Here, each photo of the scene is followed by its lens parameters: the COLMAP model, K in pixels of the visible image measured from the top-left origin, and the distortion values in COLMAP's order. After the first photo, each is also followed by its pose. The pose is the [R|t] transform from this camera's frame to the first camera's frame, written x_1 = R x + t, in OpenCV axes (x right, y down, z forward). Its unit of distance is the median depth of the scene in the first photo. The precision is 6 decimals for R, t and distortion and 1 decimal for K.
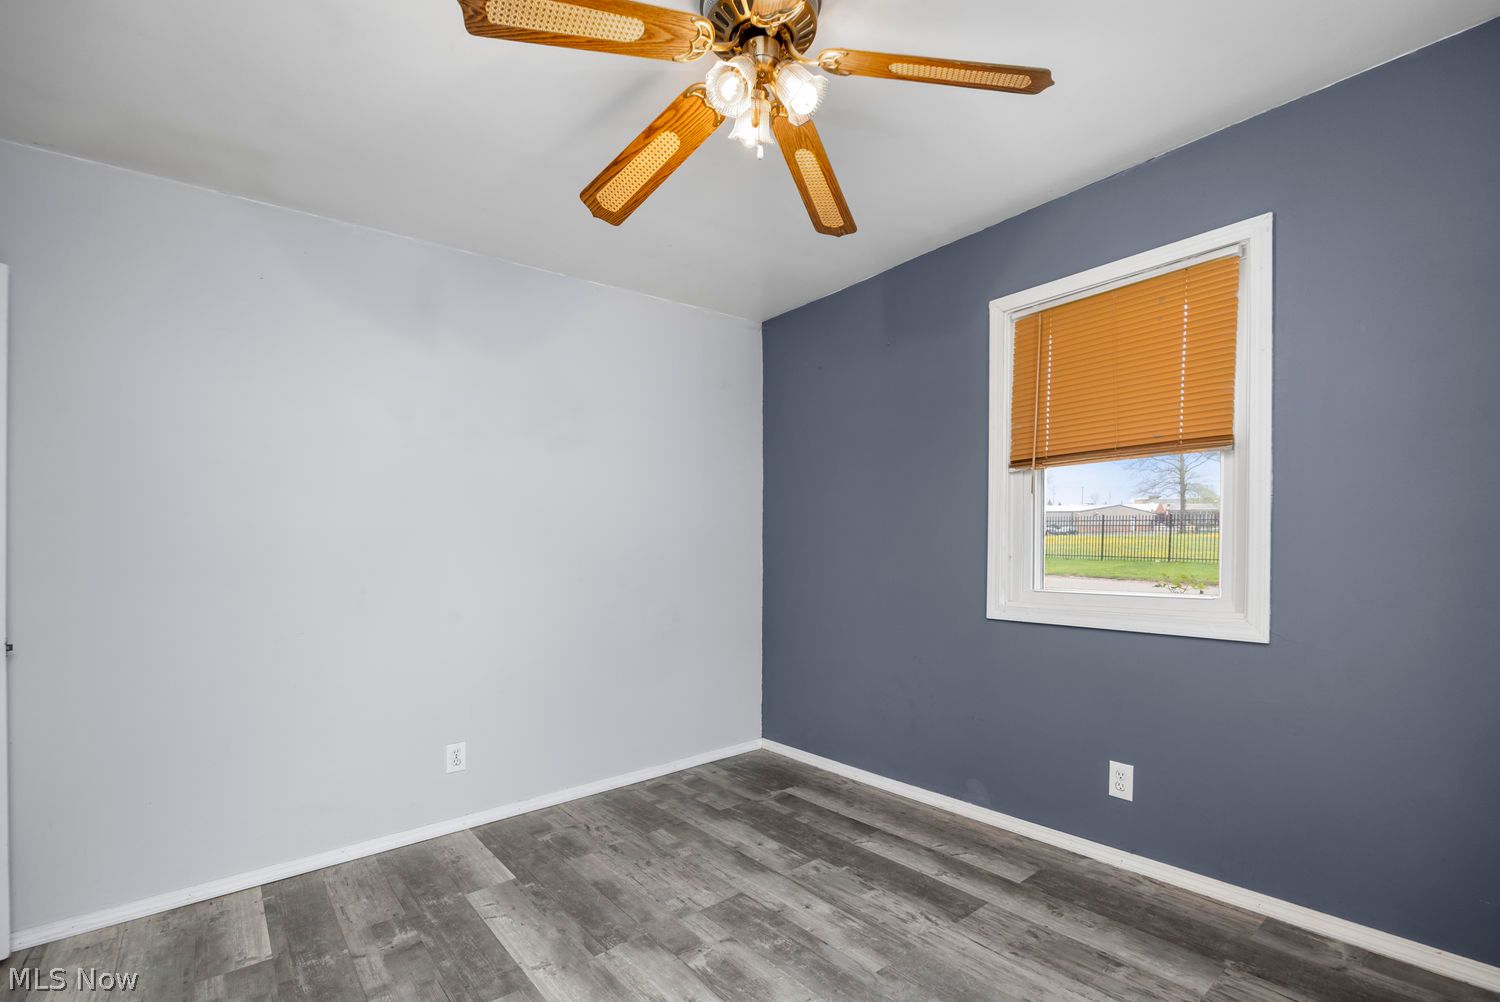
lens RADIAL K [[672.8, 0, 755.8], [0, 672.8, 531.3], [0, 0, 1]] dist [-0.011863, 0.000507]
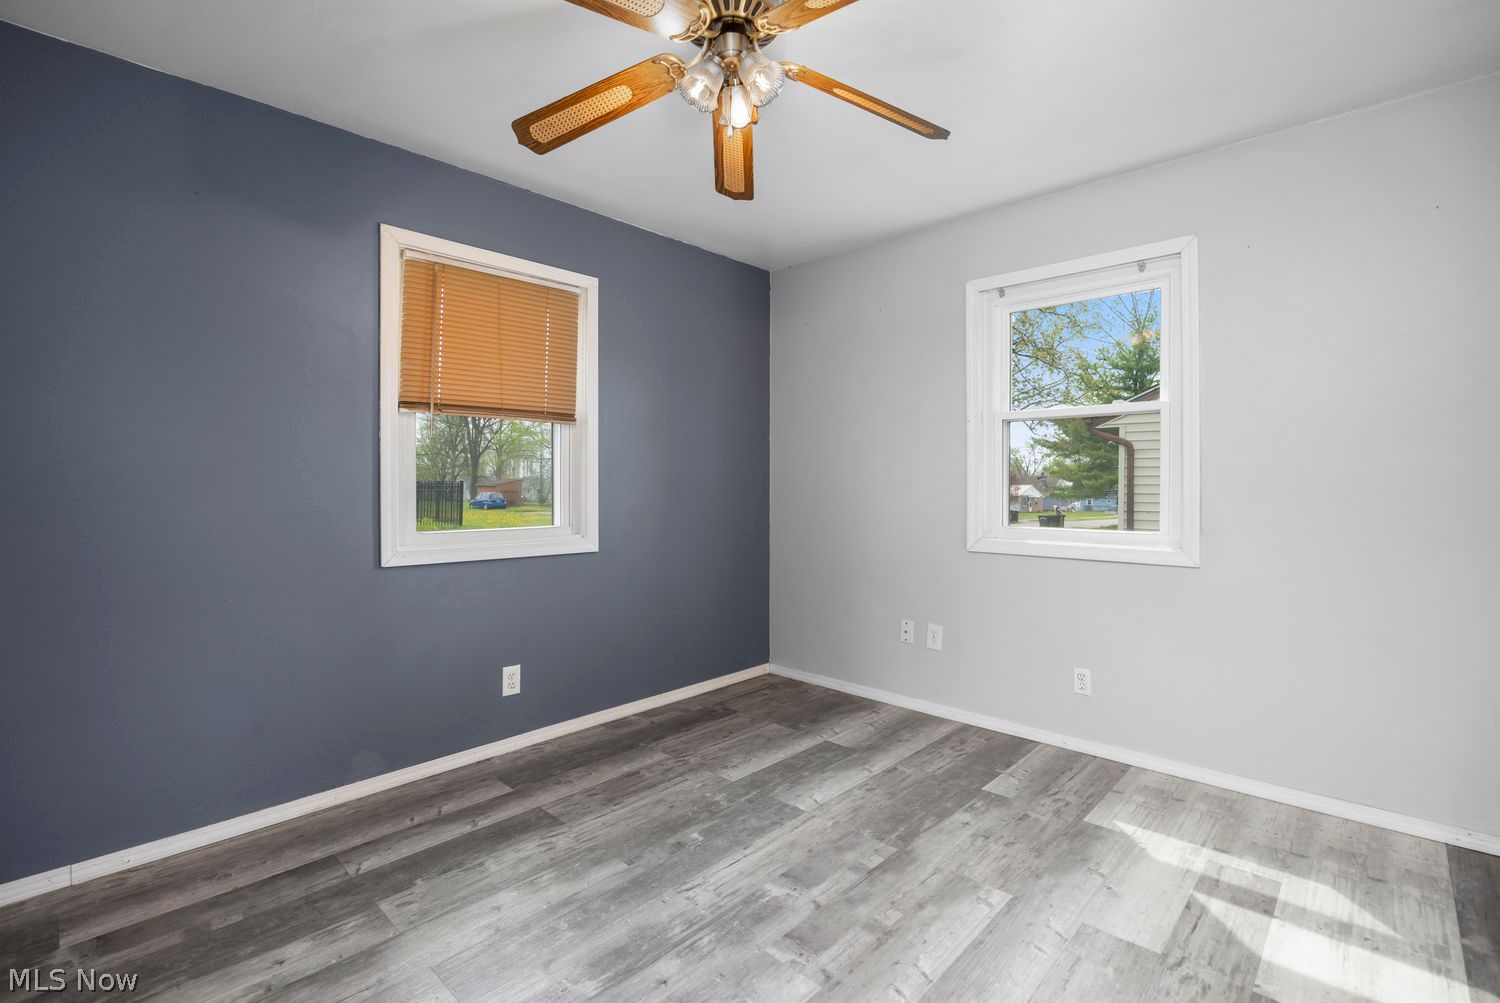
lens RADIAL K [[672.8, 0, 740.8], [0, 672.8, 492.0], [0, 0, 1]] dist [-0.011863, 0.000507]
pose [[-0.105026, 0.009564, 0.994423, -0.756064], [-0.012528, 0.999862, -0.010940, 0.036094], [-0.994391, -0.013607, -0.104892, 0.742578]]
